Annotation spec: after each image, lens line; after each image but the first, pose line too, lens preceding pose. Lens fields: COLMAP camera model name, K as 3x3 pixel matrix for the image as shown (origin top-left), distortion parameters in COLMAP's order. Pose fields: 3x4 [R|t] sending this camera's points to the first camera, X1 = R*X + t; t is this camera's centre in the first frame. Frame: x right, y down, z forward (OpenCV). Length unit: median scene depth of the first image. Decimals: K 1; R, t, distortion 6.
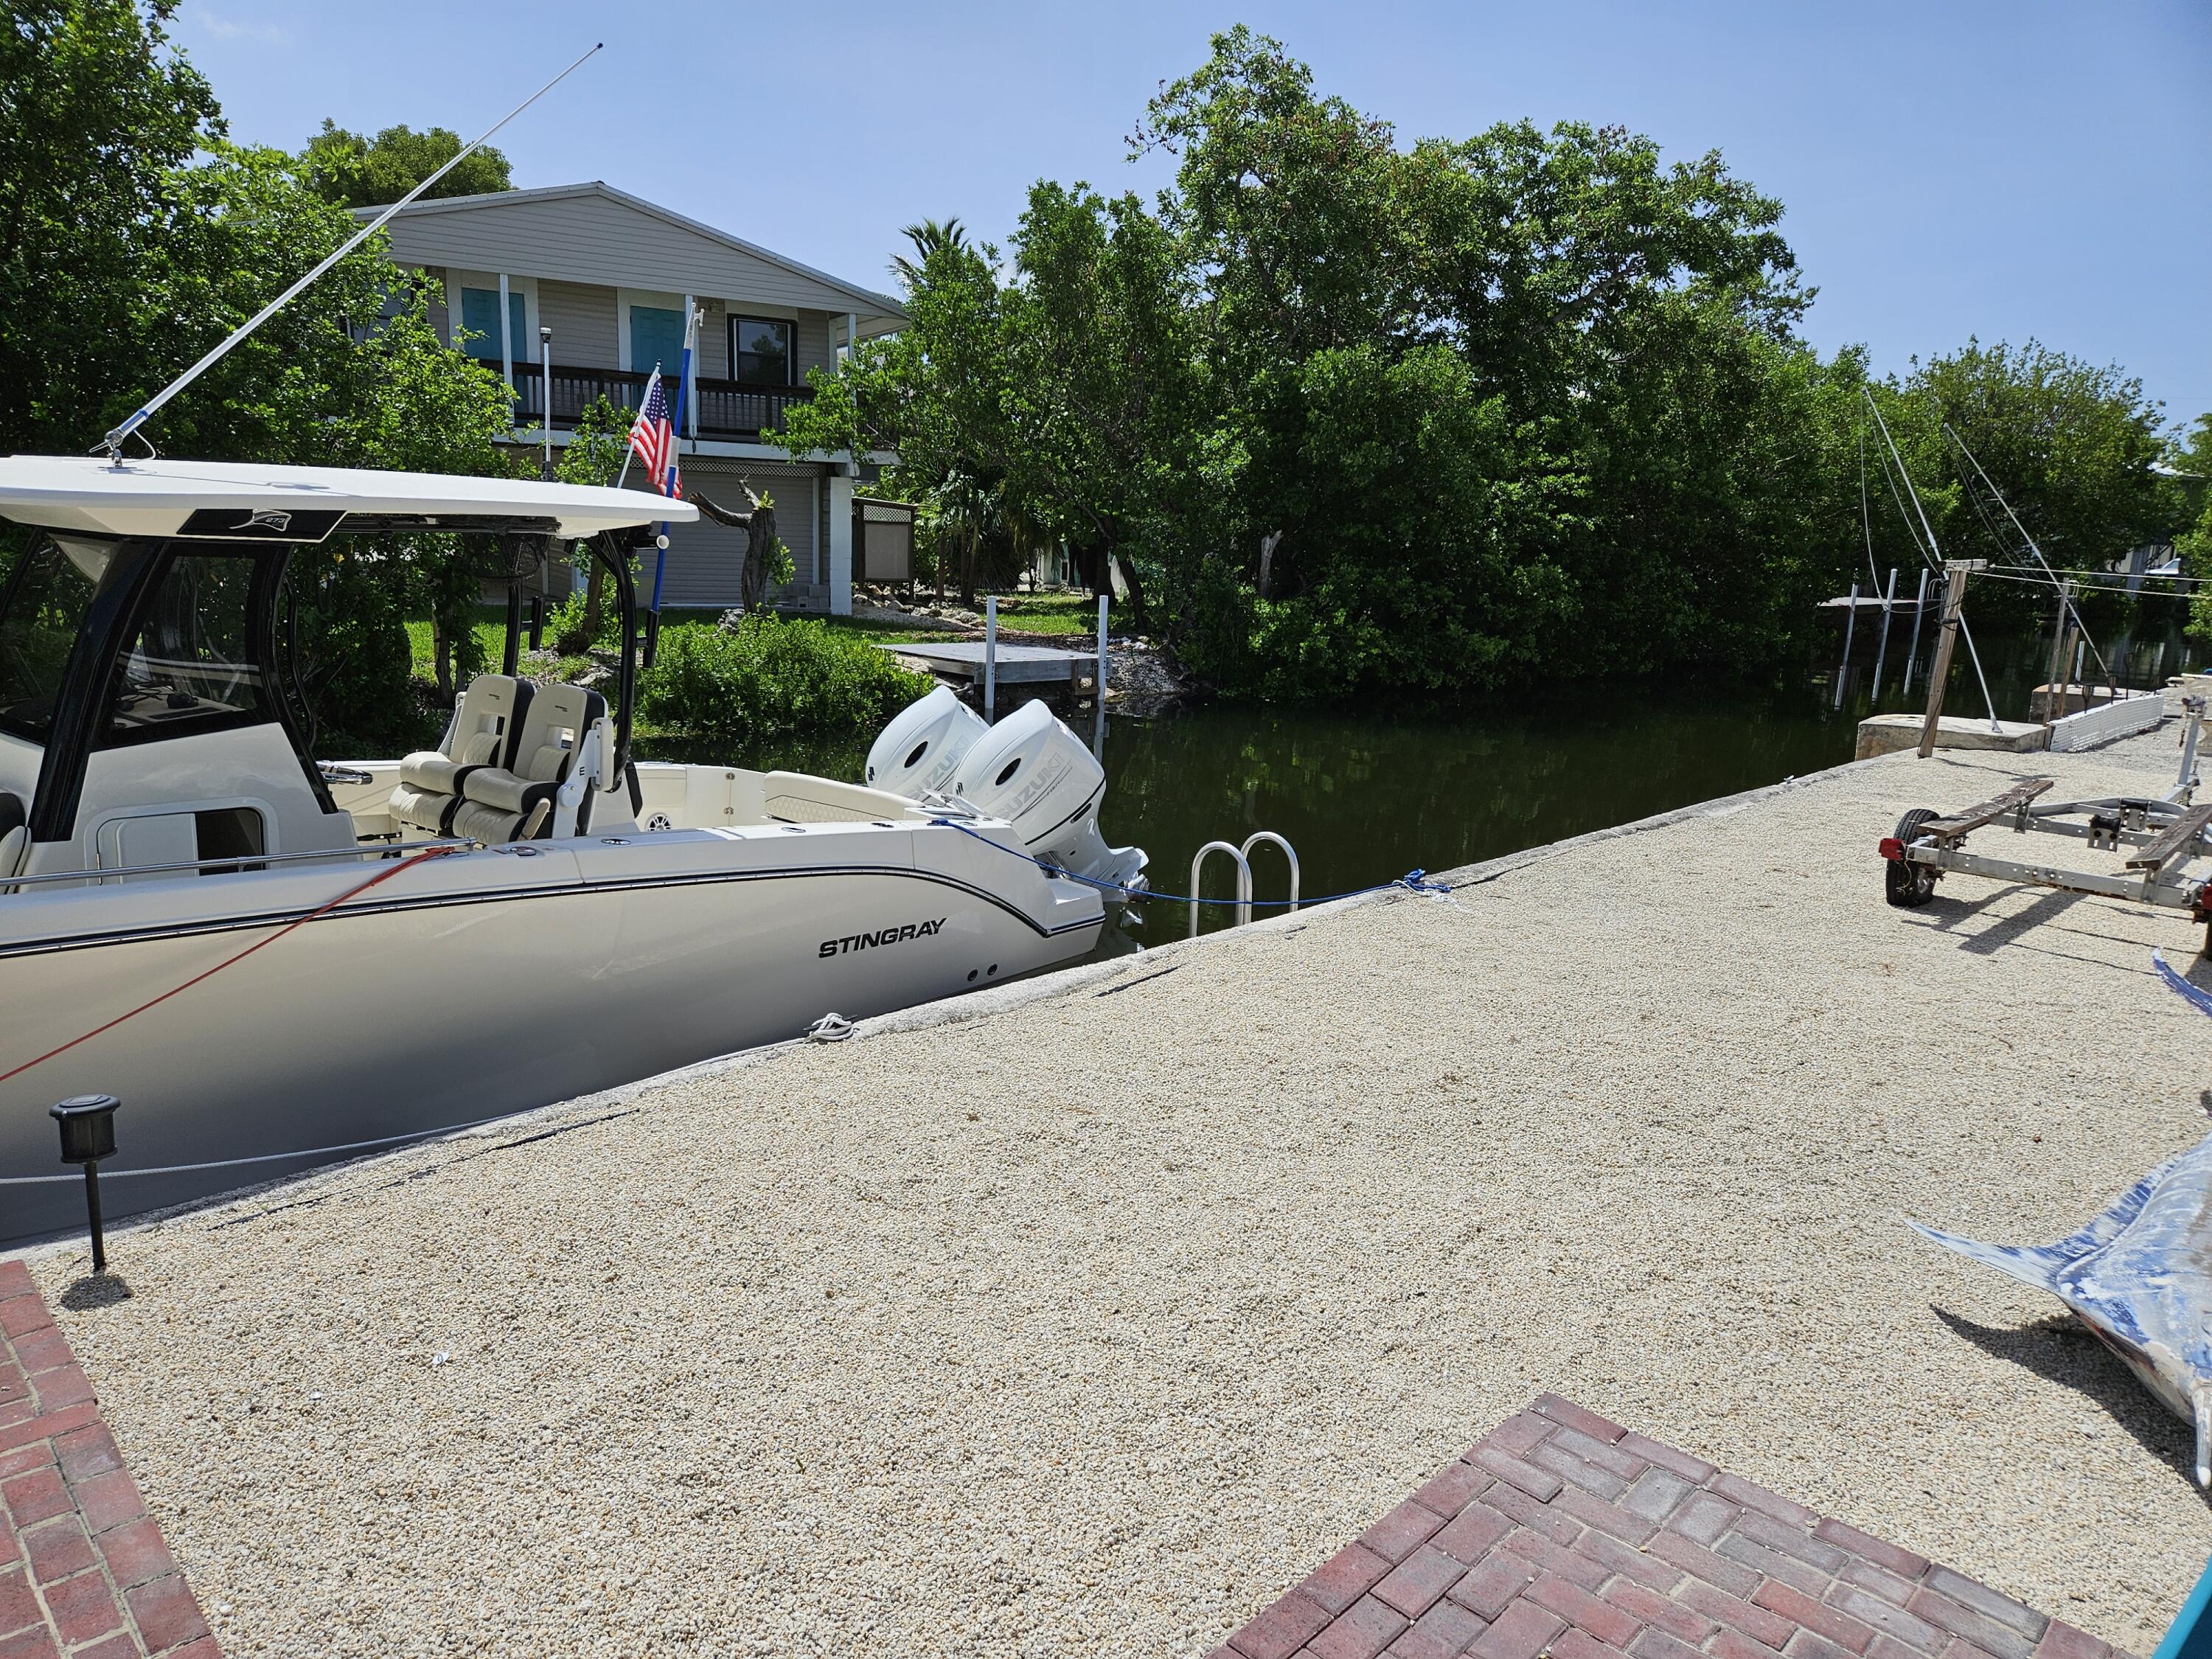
lens RADIAL K [[1459.6, 0, 1094.4], [0, 1459.6, 817.1], [0, 0, 1]] dist [0.075432, -0.073720]
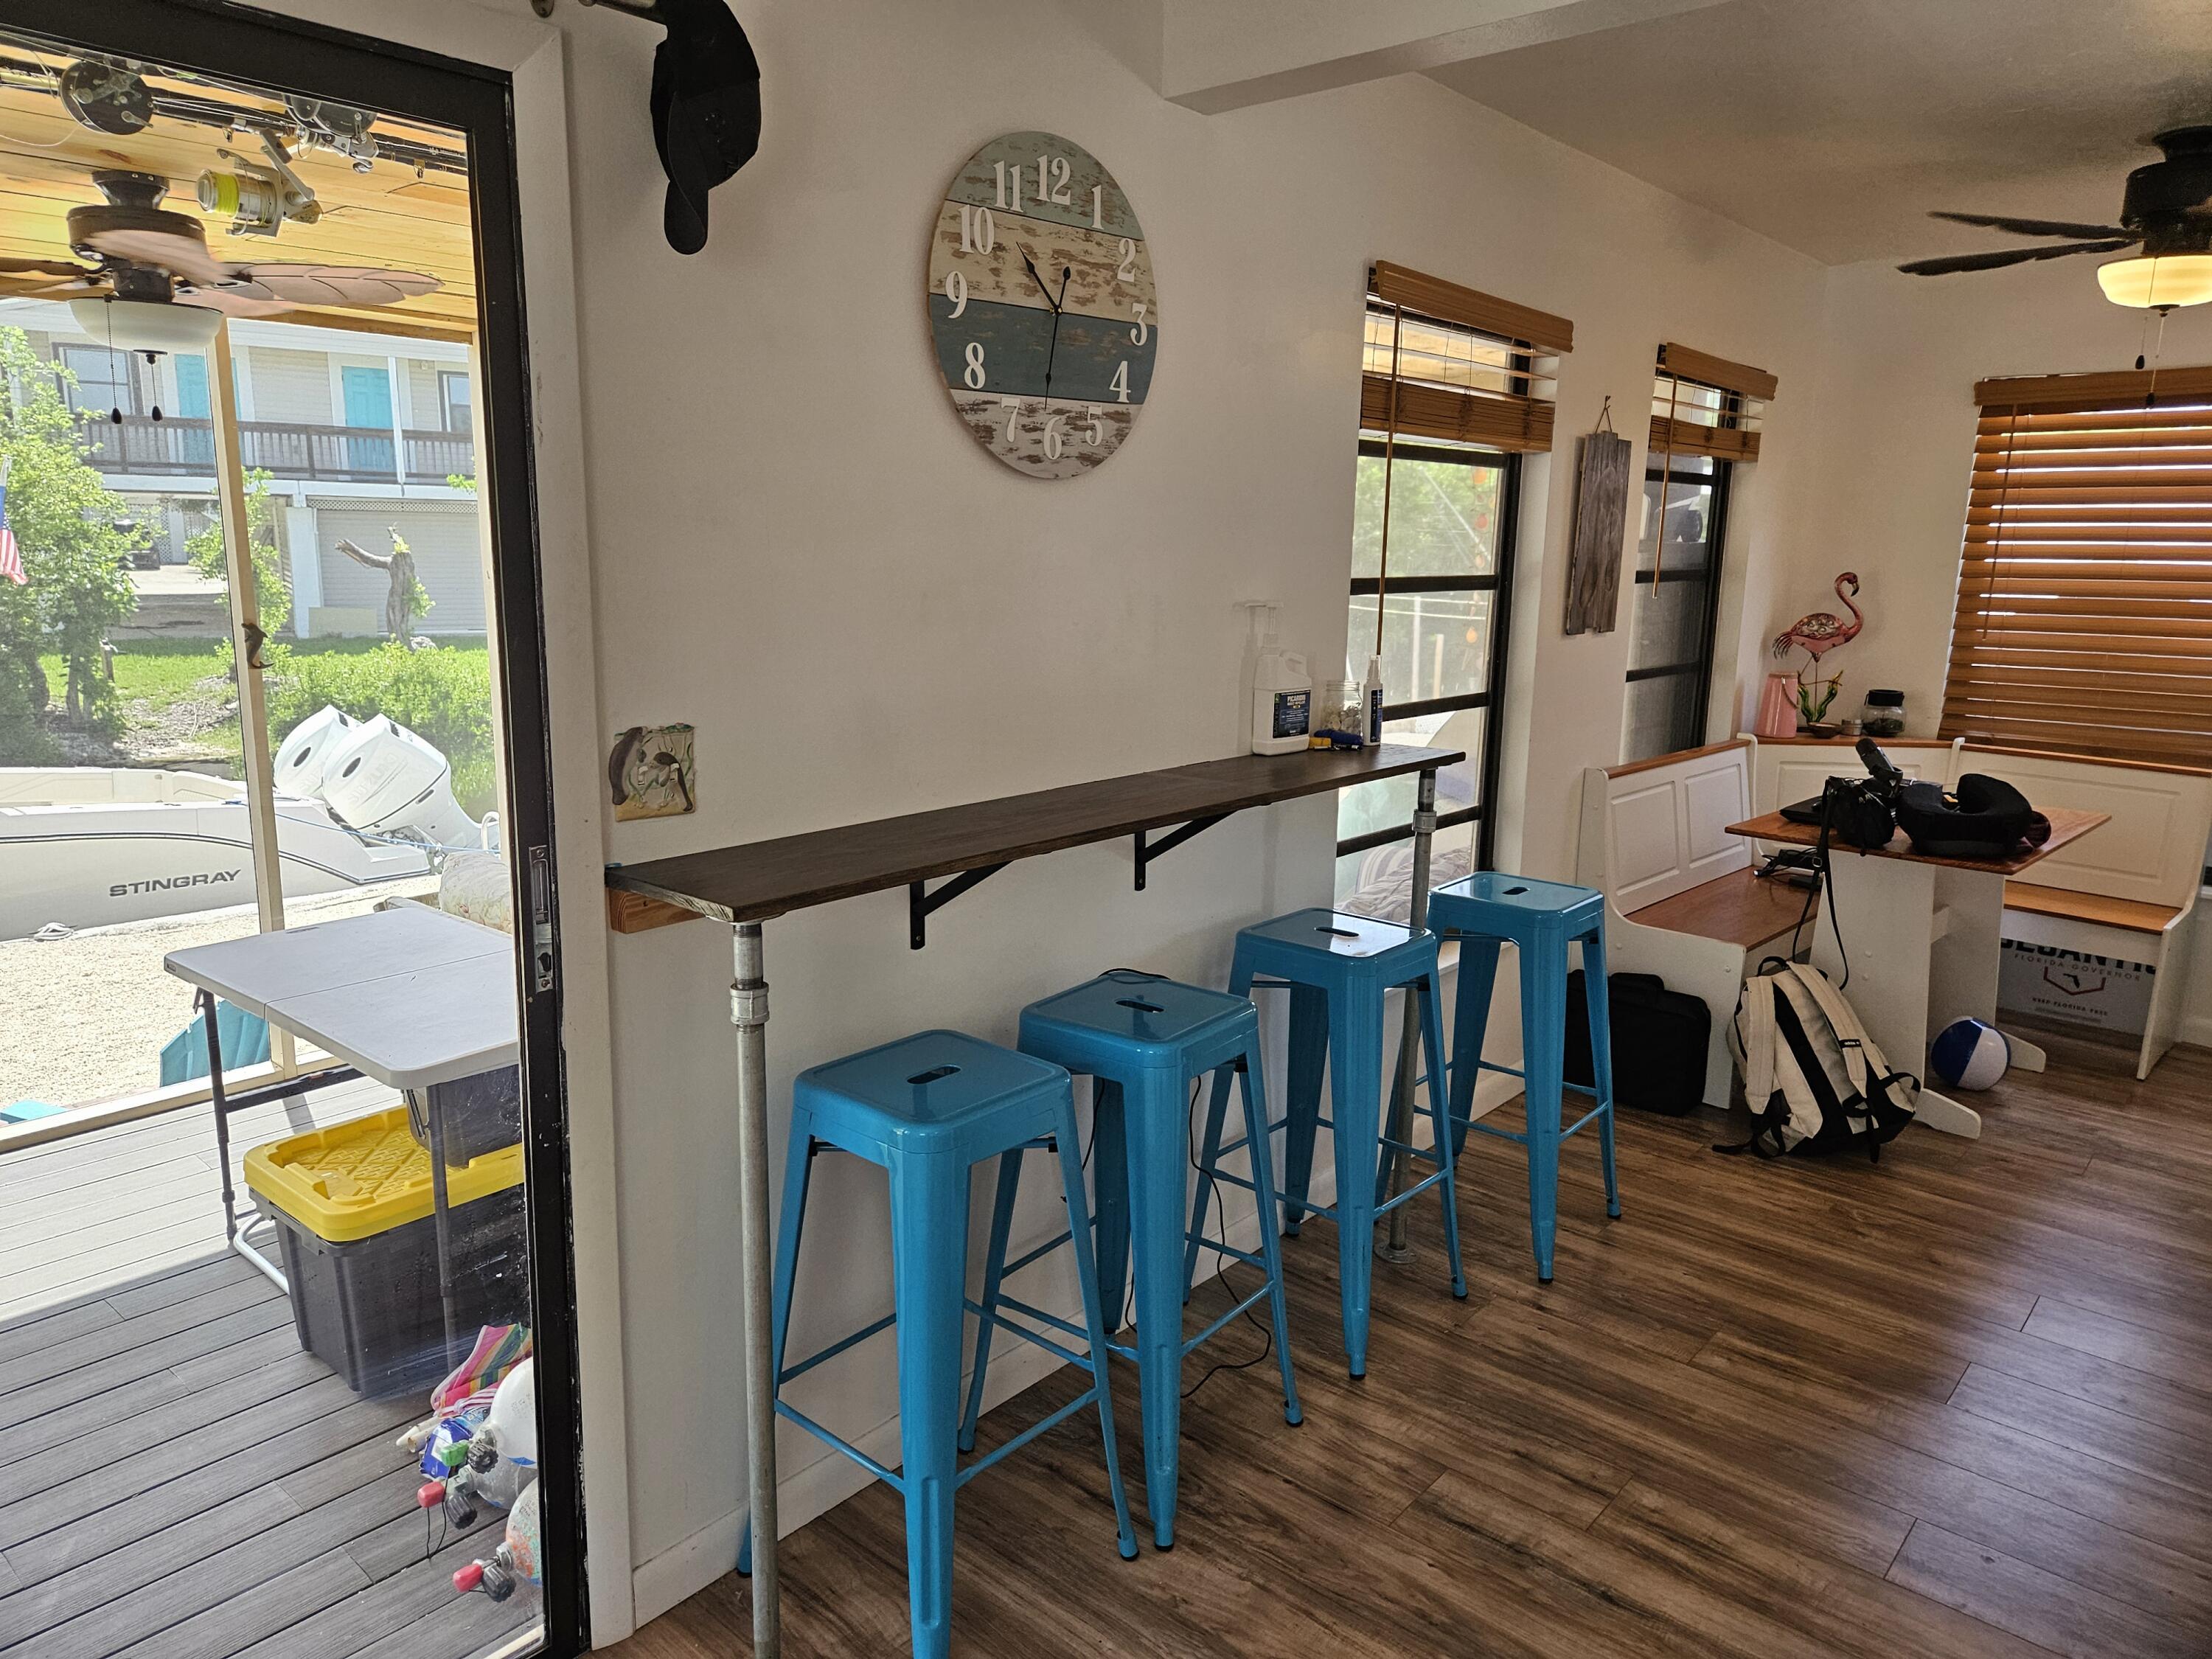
lens RADIAL K [[1459.6, 0, 1094.4], [0, 1459.6, 817.1], [0, 0, 1]] dist [0.075432, -0.073720]
pose [[0.998528, -0.032246, 0.043616, 0.280273], [0.032396, 0.999471, -0.002737, 0.020557], [-0.043505, 0.004146, 0.999045, -0.200426]]
